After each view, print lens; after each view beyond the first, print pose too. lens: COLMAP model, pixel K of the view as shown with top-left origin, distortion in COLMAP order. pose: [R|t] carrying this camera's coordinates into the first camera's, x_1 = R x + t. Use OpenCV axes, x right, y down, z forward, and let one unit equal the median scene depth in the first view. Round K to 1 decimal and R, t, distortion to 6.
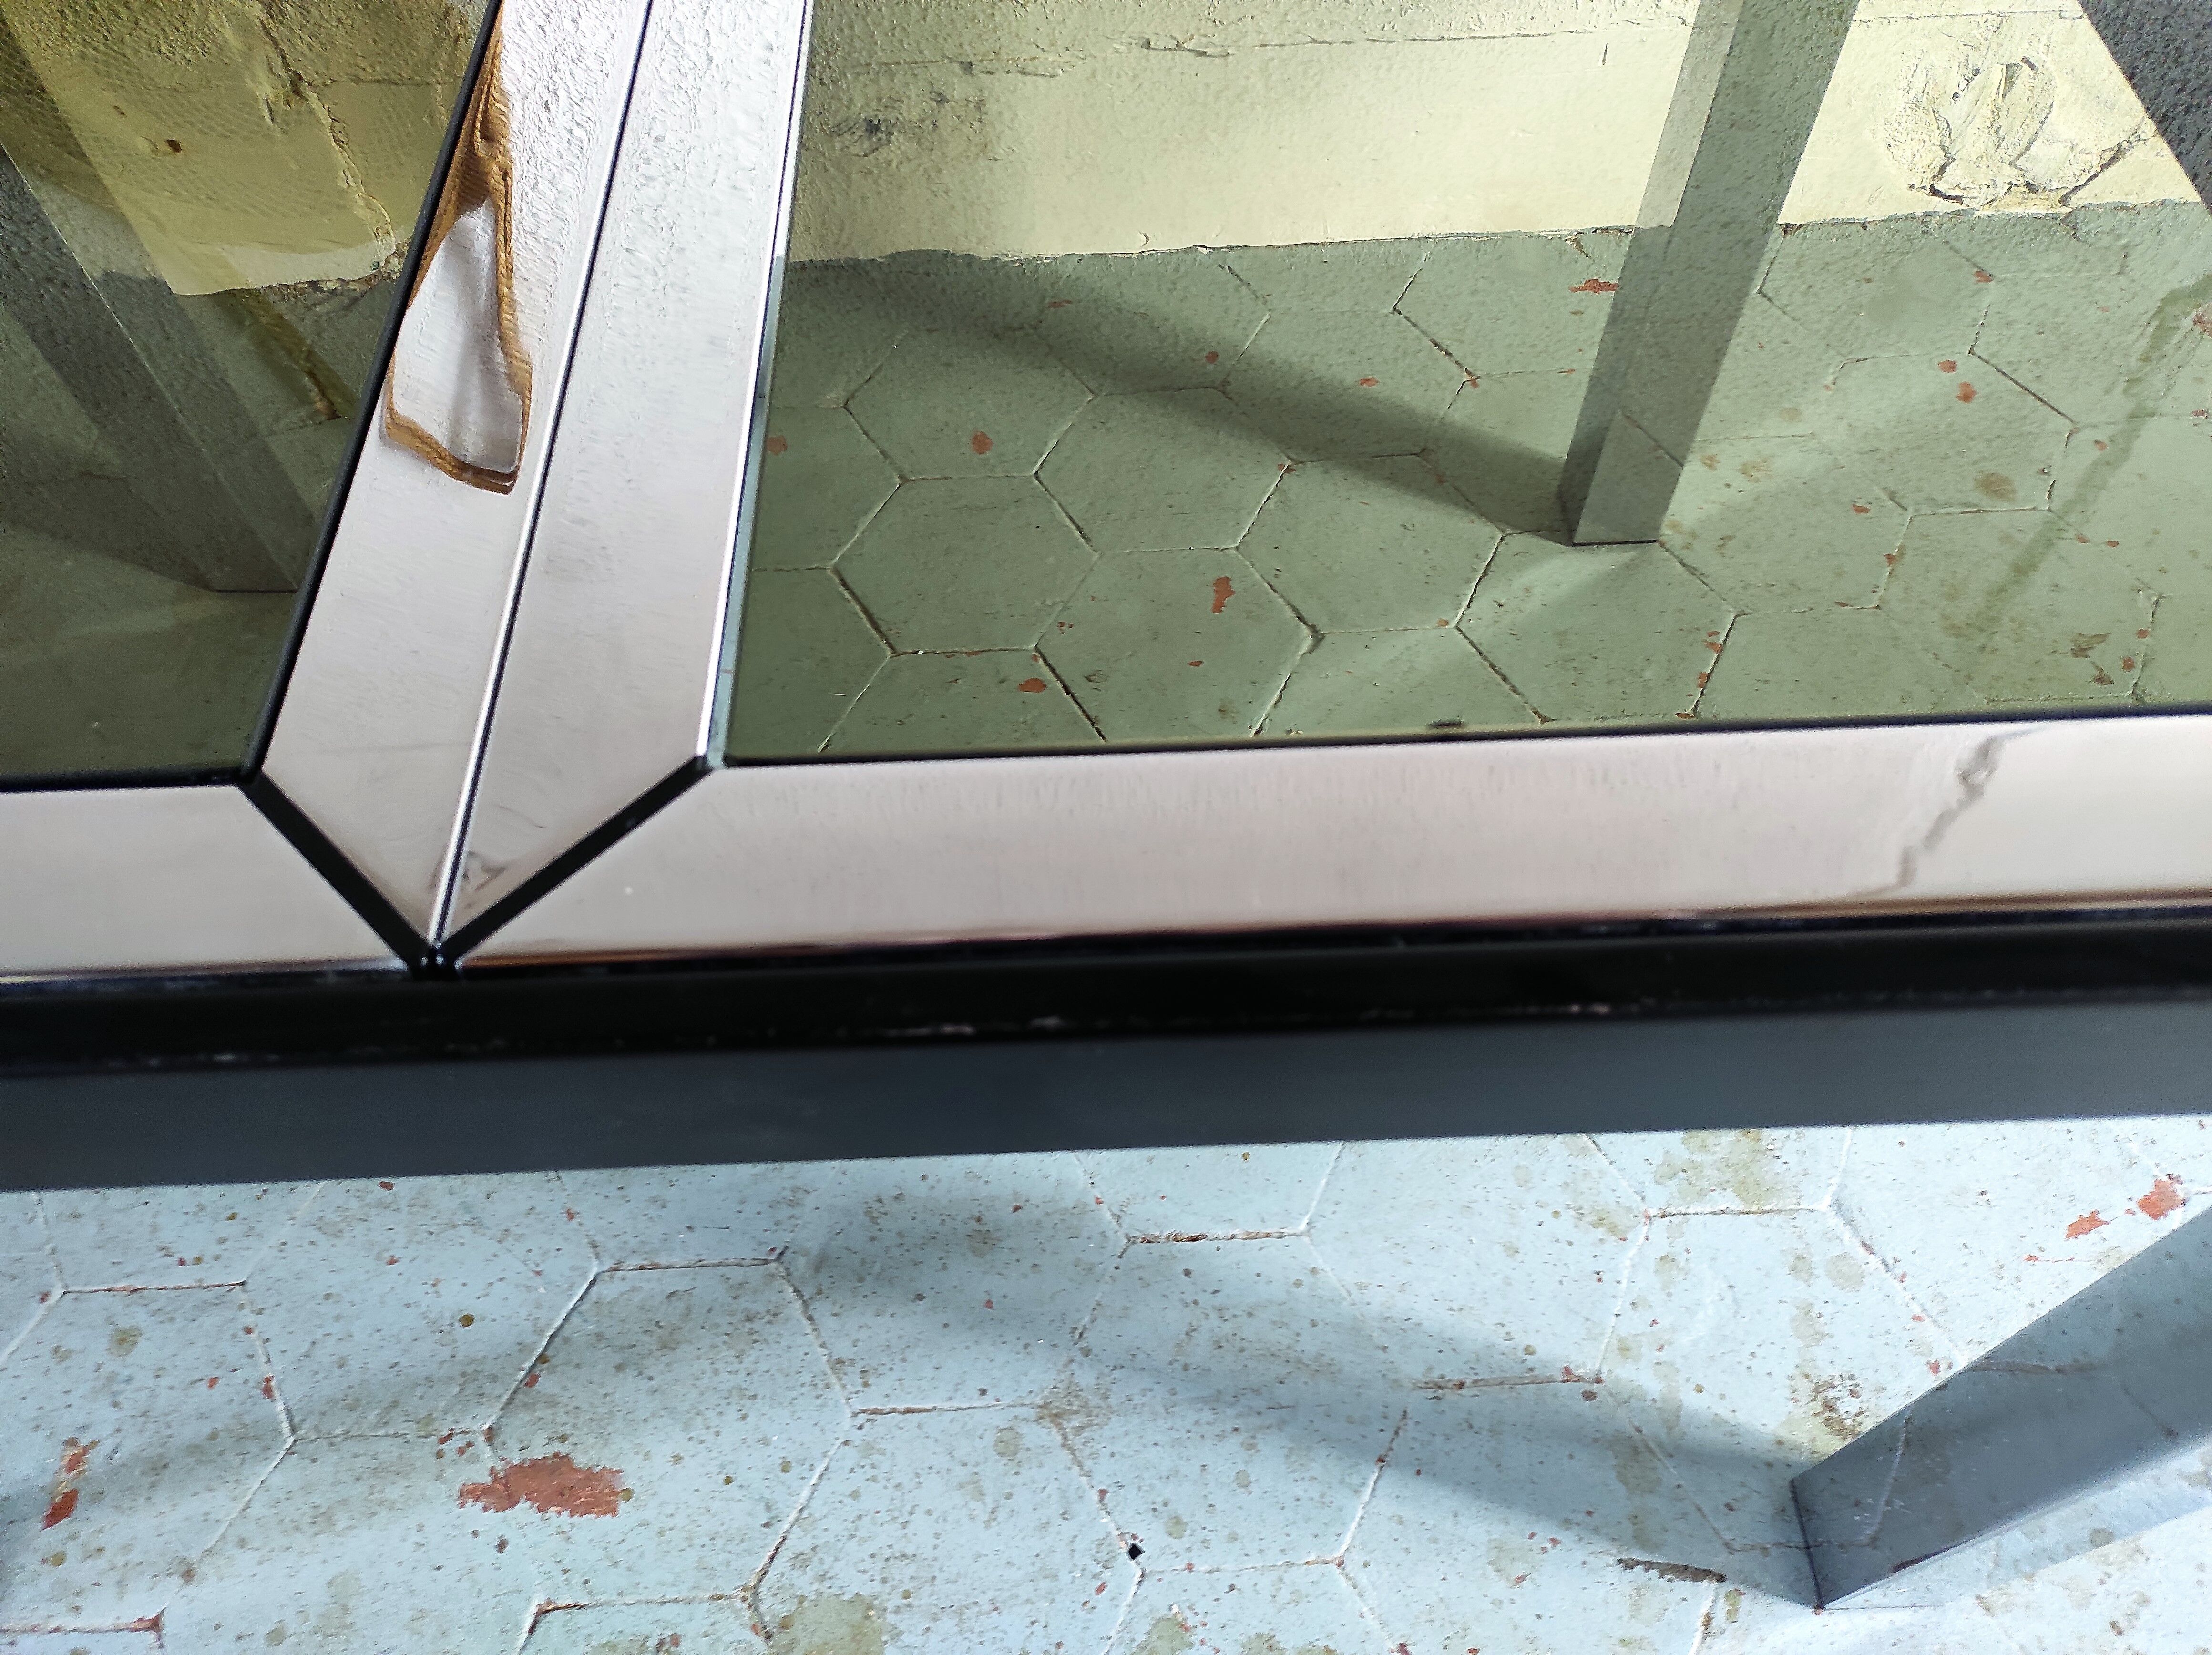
lens RADIAL K [[1626.8, 0, 1110.1], [0, 1626.8, 824.3], [0, 0, 1]] dist [0.048108, -0.049319]
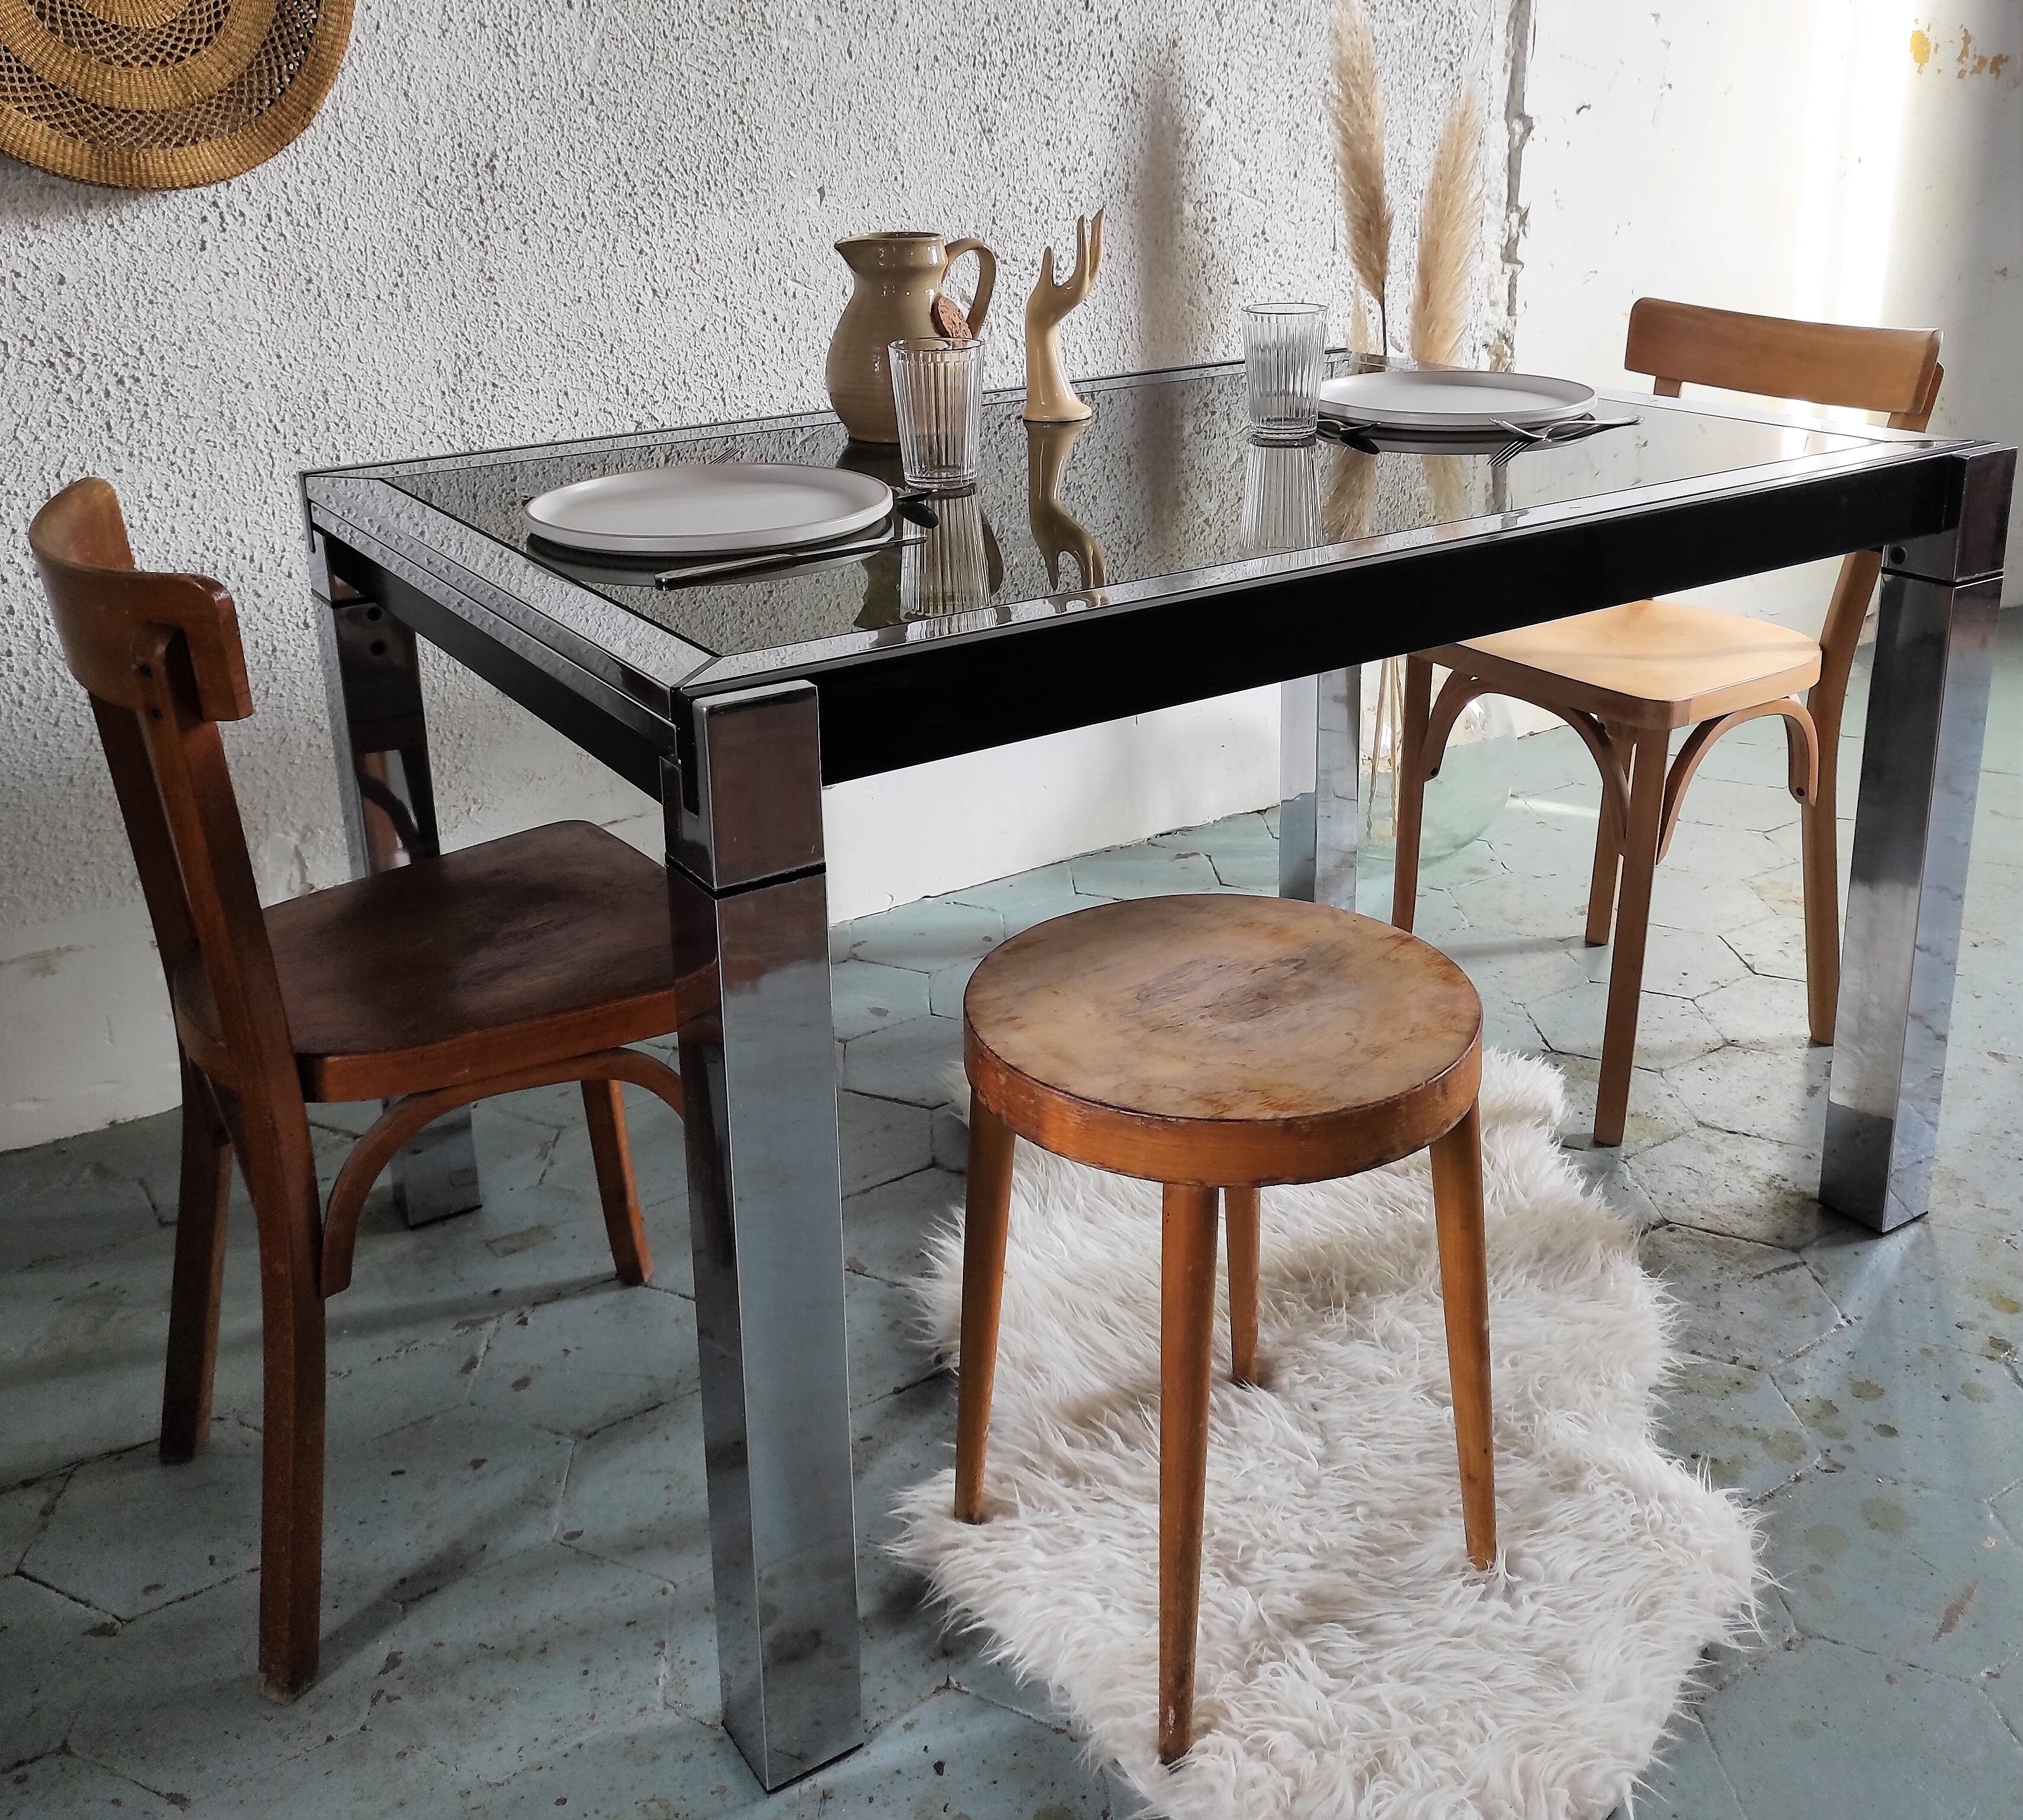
lens RADIAL K [[2032.9, 0, 1028.5], [0, 2032.9, 650.5], [0, 0, 1]] dist [0.032861, -0.013819]
pose [[0.854555, -0.140528, 0.499988, -1.099330], [0.437173, 0.714361, -0.546413, 0.740250], [-0.280386, 0.685521, 0.671896, -0.489406]]
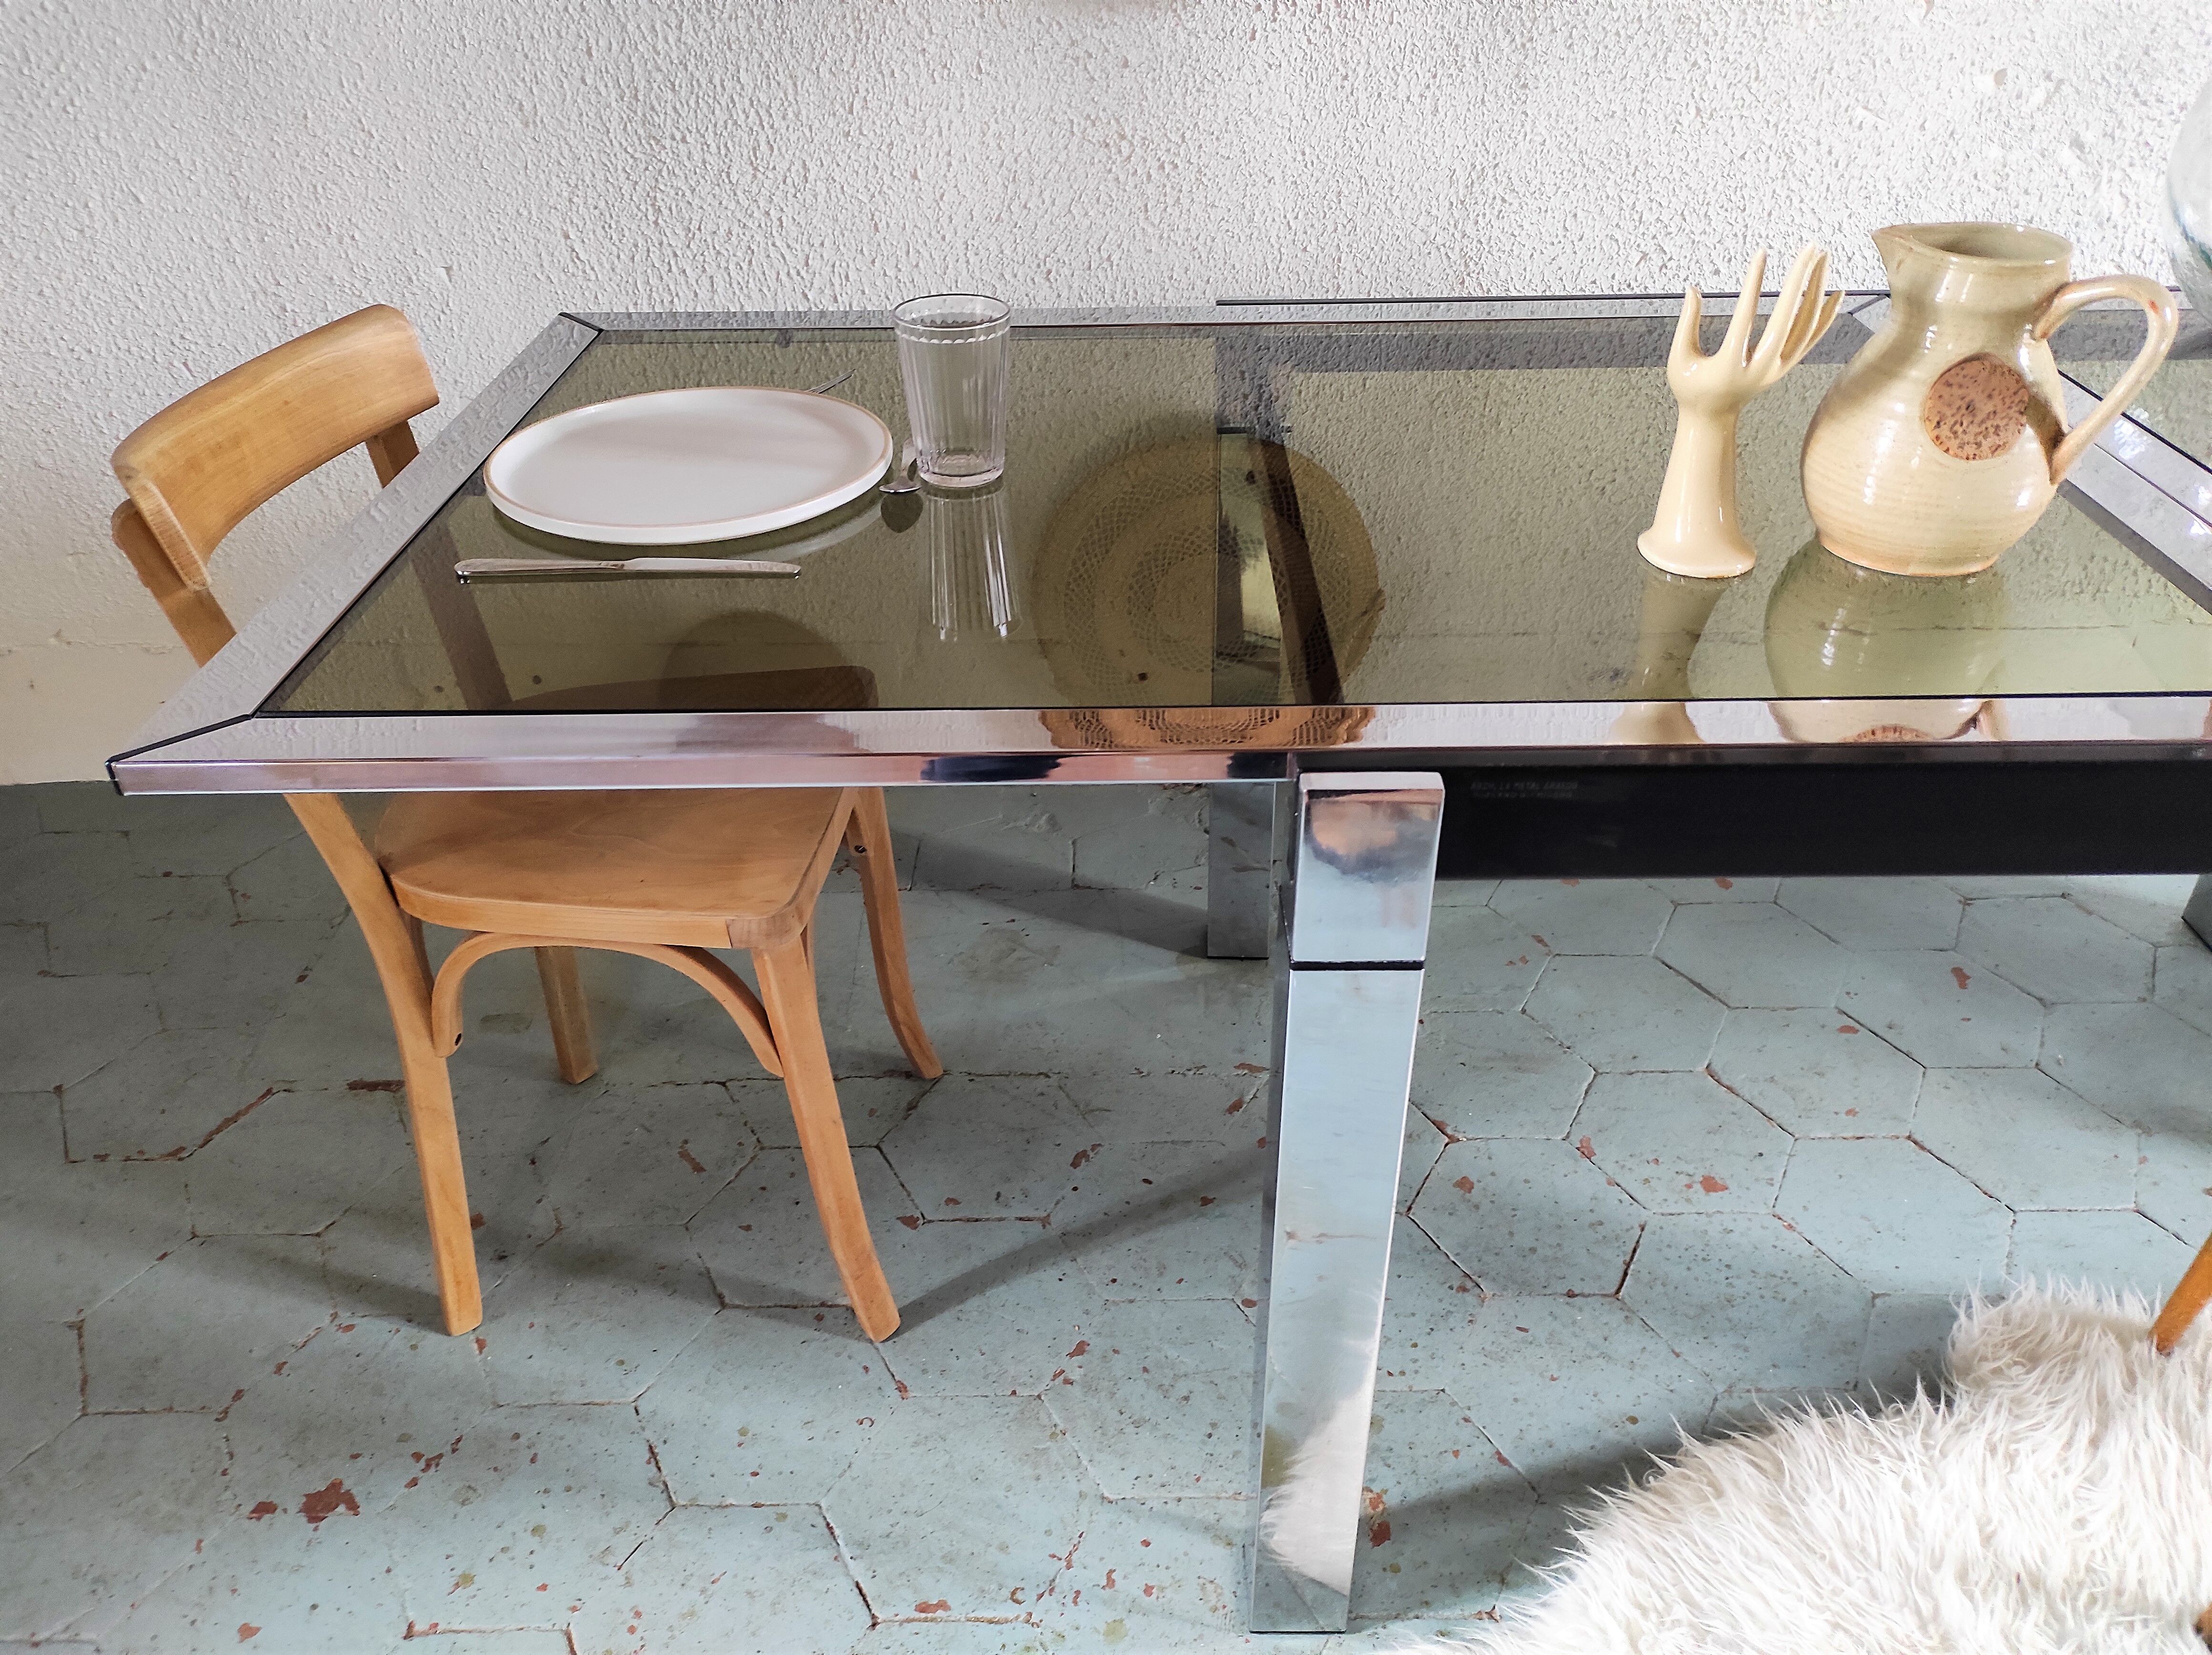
lens RADIAL K [[1626.8, 0, 1110.1], [0, 1626.8, 824.3], [0, 0, 1]] dist [0.048108, -0.049319]
pose [[0.999420, 0.026377, -0.021518, -0.818349], [-0.032806, 0.915039, -0.402030, 0.421197], [0.009085, 0.402503, 0.915374, -0.398375]]
